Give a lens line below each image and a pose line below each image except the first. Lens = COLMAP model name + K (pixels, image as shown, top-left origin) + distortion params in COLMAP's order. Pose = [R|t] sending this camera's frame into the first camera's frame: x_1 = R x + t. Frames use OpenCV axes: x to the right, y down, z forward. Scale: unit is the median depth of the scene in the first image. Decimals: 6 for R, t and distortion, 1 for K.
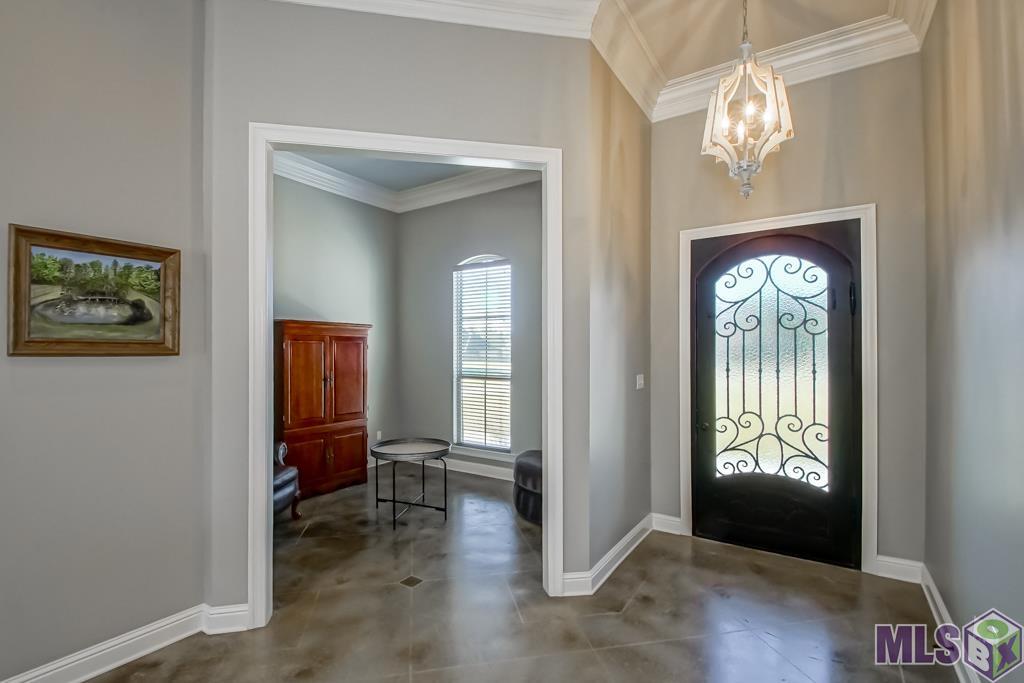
lens RADIAL K [[470.0, 0, 509.0], [0, 470.0, 351.5], [0, 0, 1]] dist [-0.013419, -0.002366]
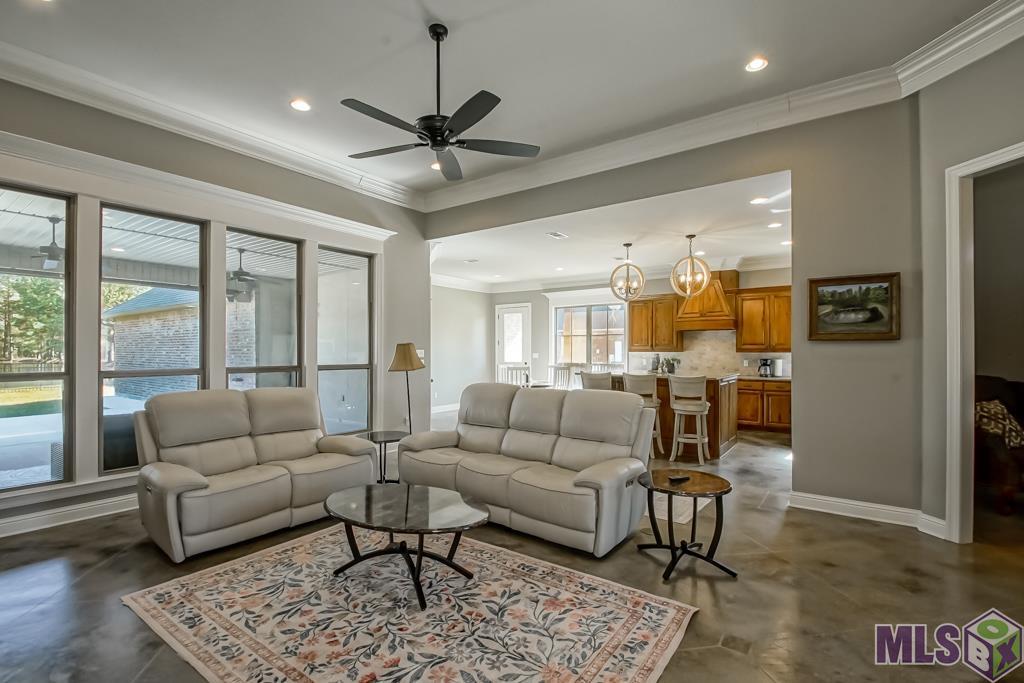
lens RADIAL K [[470.0, 0, 509.1], [0, 470.0, 342.8], [0, 0, 1]] dist [-0.013419, -0.002366]
pose [[-0.032894, -0.004731, -0.999448, 0.656133], [0.005001, 0.999975, -0.004898, 0.013501], [0.999446, -0.005159, -0.032869, -0.184558]]
